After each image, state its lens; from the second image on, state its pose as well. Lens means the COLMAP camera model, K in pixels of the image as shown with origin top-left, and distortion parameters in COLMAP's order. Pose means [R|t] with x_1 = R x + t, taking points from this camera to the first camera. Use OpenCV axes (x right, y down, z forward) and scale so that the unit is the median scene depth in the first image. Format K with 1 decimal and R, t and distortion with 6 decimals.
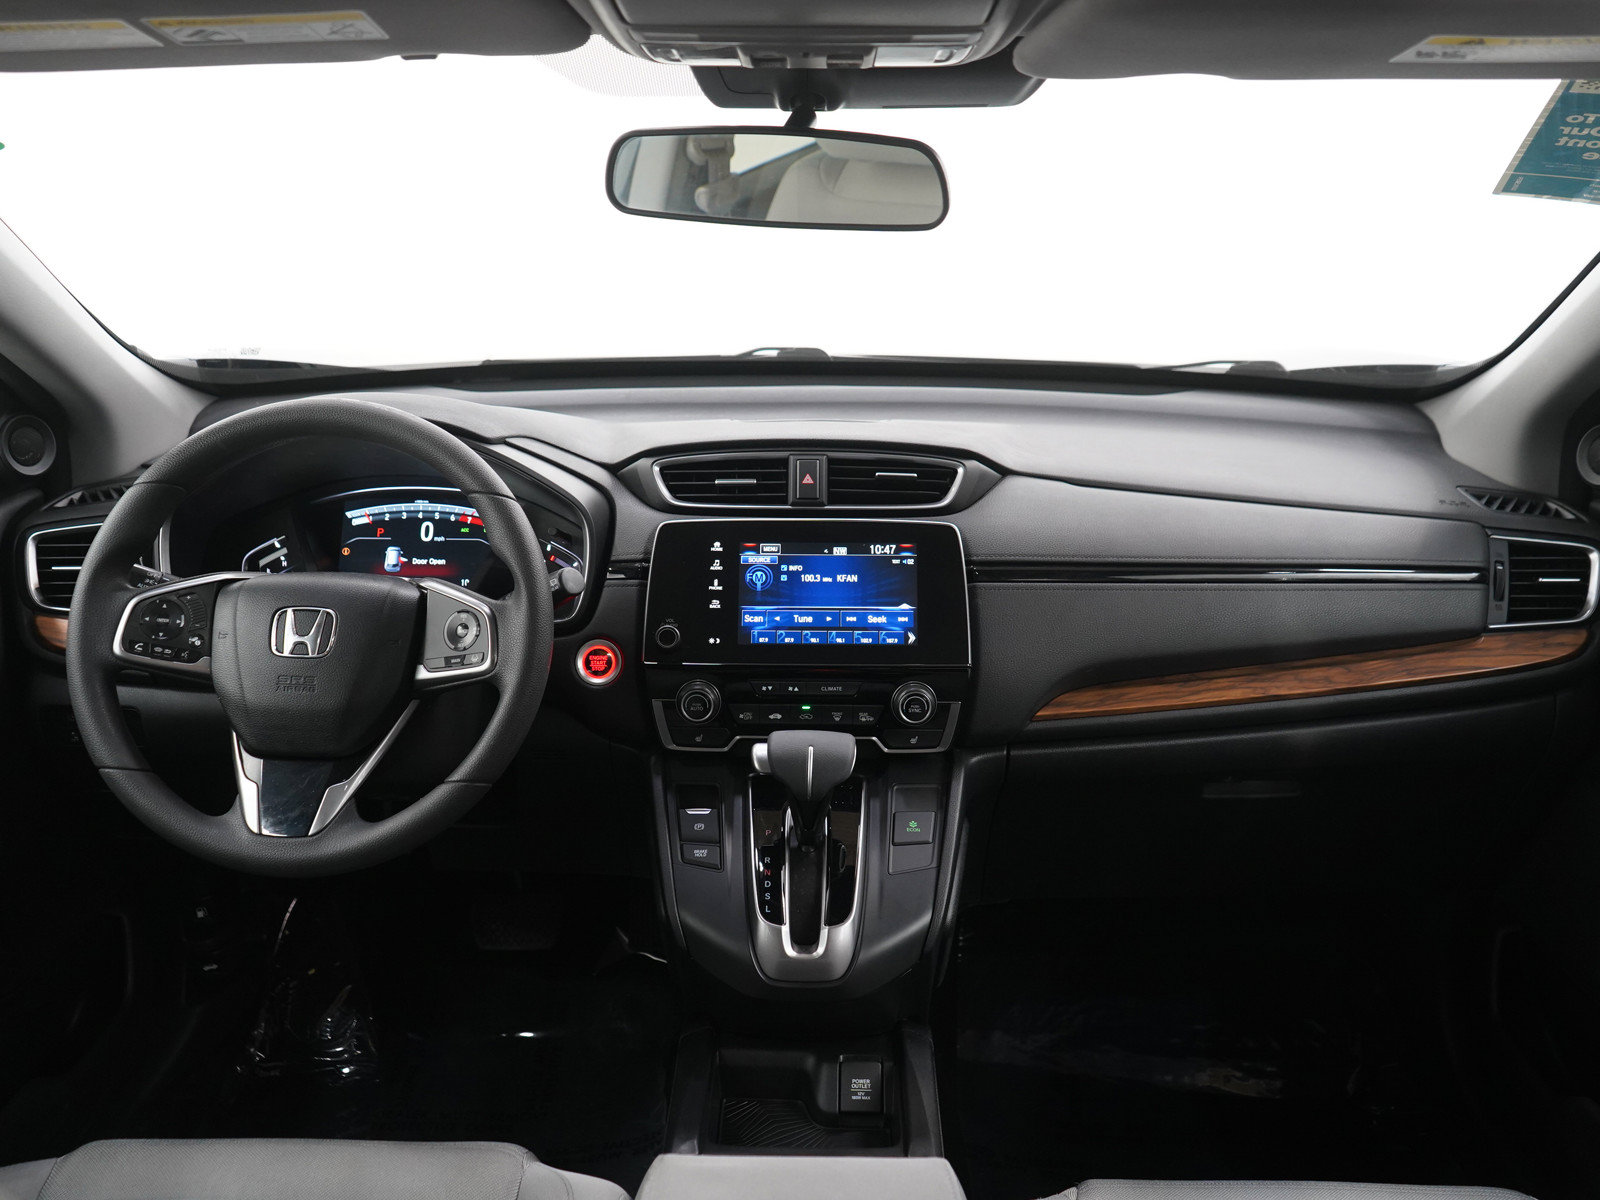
lens RADIAL K [[1455.8, 0, 802.4], [0, 1455.8, 598.1], [0, 0, 1]] dist [-0.004297, -0.000733]
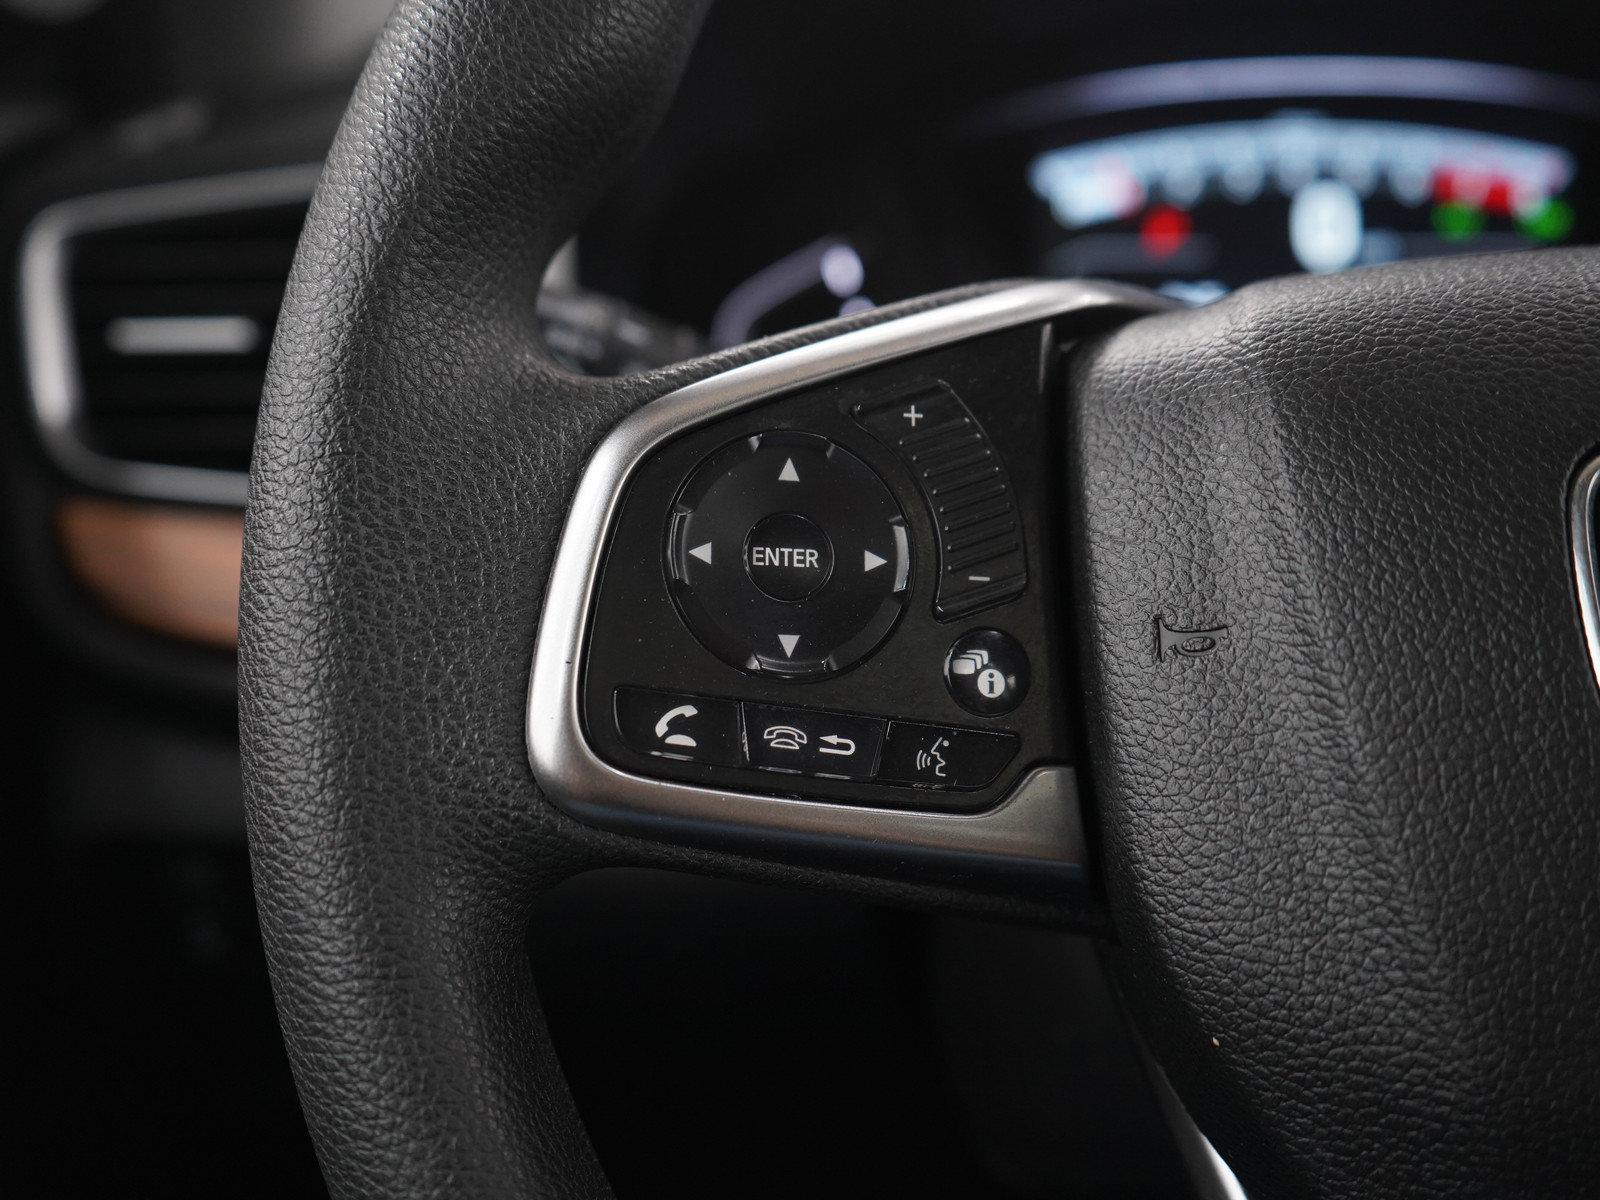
lens RADIAL K [[1643.3, 0, 801.6], [0, 1643.3, 614.5], [0, 0, 1]] dist [0.004578, 0.000000]
pose [[0.993956, -0.037285, -0.103253, -0.381346], [0.044135, 0.996918, 0.064866, 0.008781], [0.100516, -0.069031, 0.992538, 0.740076]]
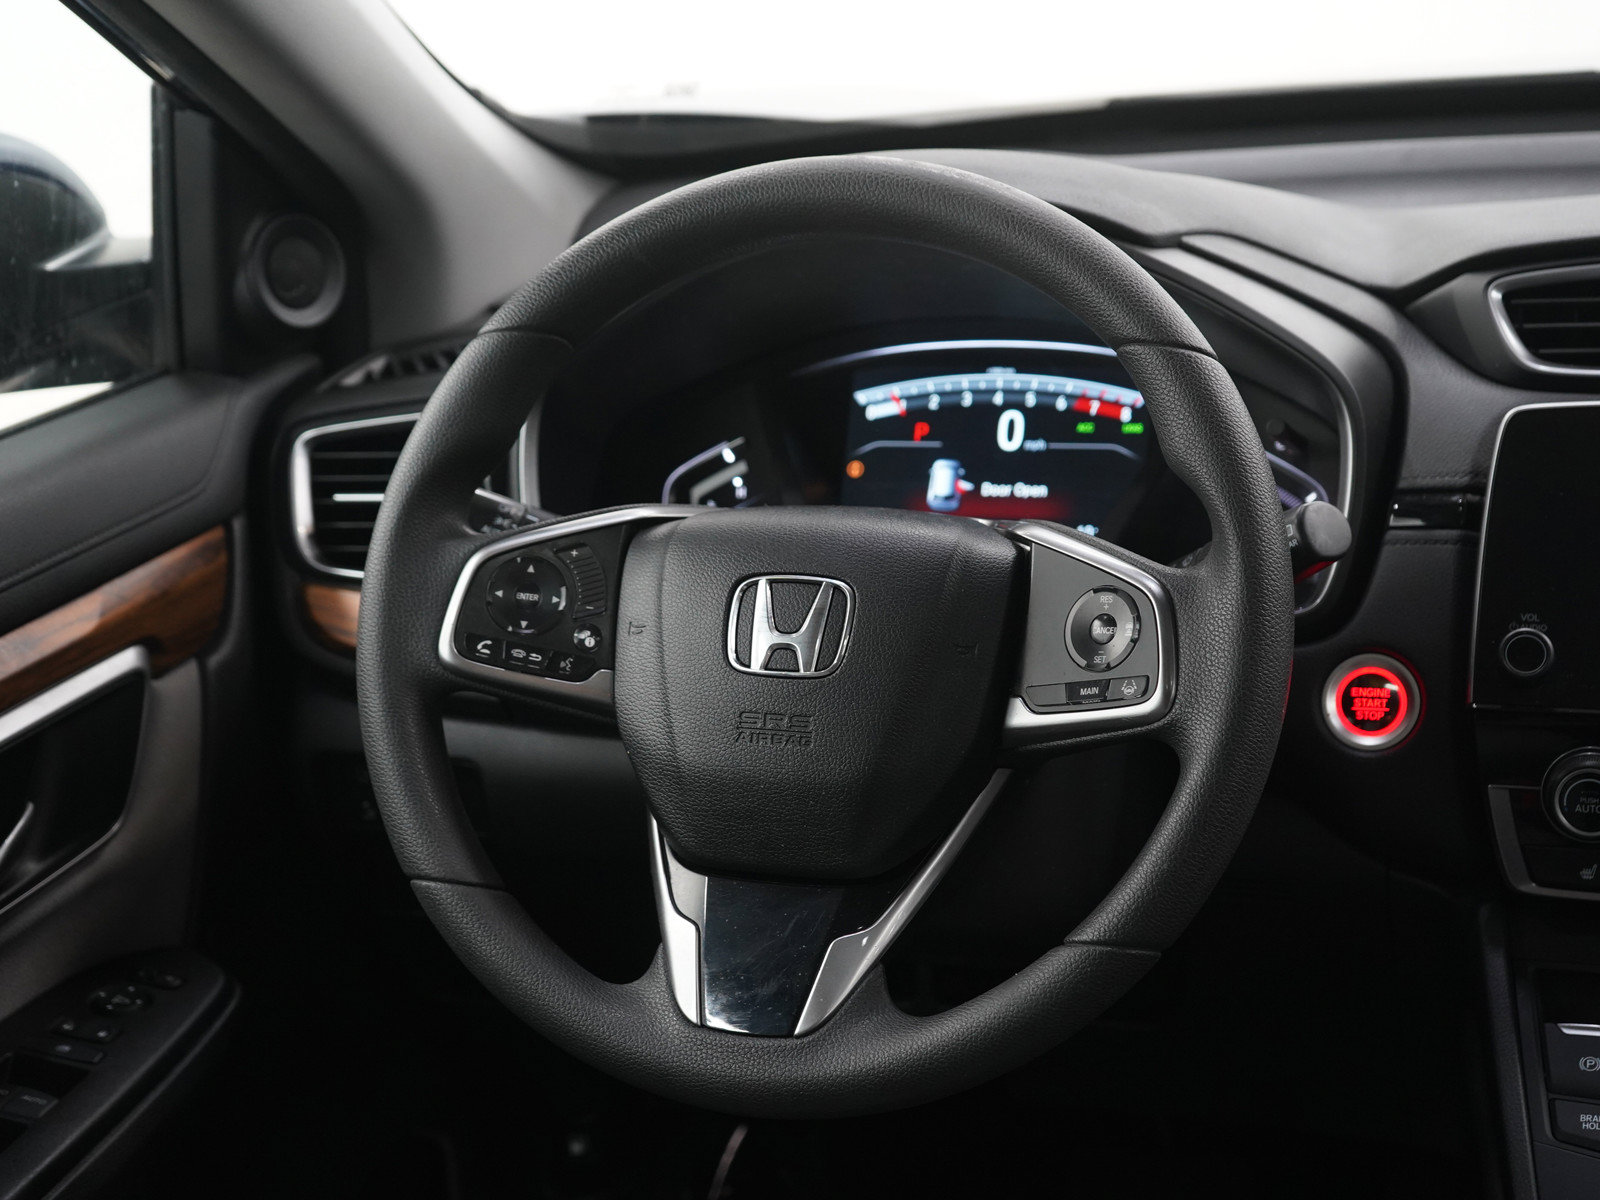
lens RADIAL K [[2650.7, 0, 798.9], [0, 2650.7, 602.0], [0, 0, 1]] dist [-0.013777, 0.000000]
pose [[0.954314, 0.018999, -0.298201, -0.061715], [-0.015947, 0.999793, 0.012667, 0.003374], [0.298380, -0.007333, 0.954419, 0.120503]]
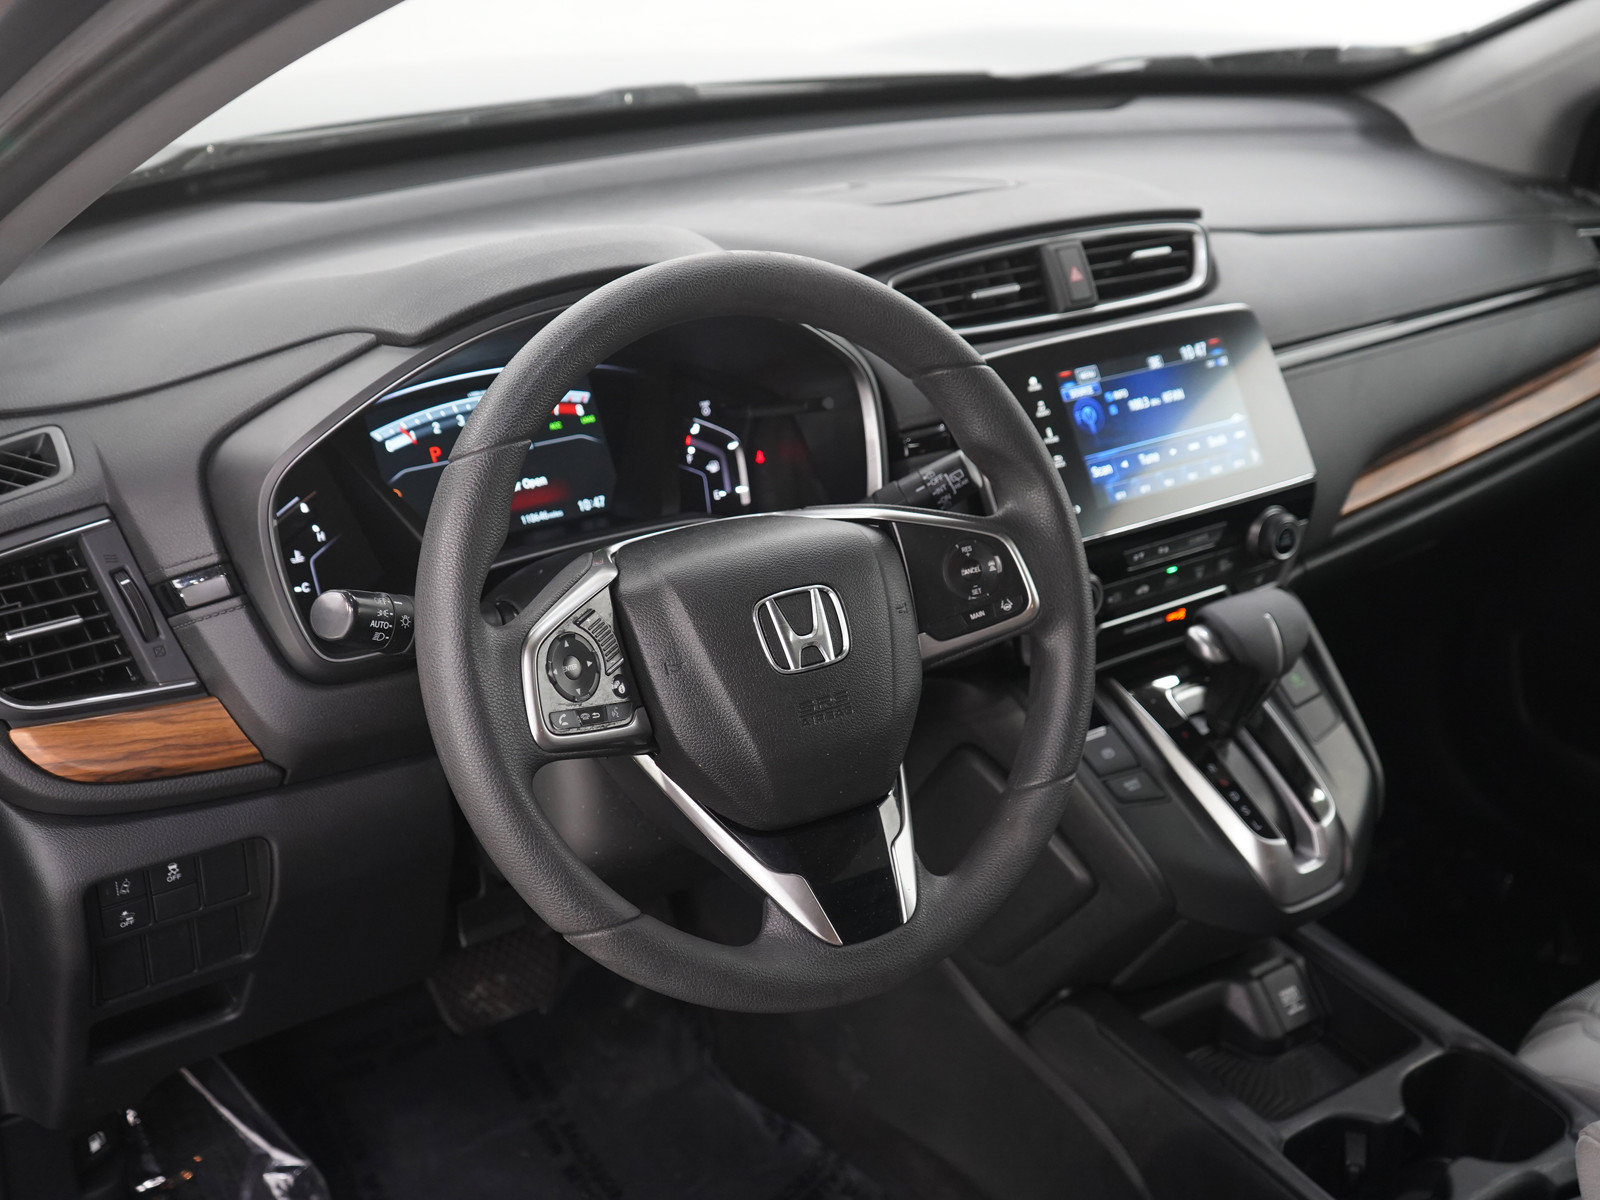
lens RADIAL K [[1828.1, 0, 804.6], [0, 1828.1, 590.2], [0, 0, 1]] dist [0.021719, 0.000000]
pose [[0.809539, -0.232421, 0.539098, -0.682262], [0.154274, 0.970241, 0.186634, -0.126178], [-0.566433, -0.067919, 0.821304, 0.305539]]
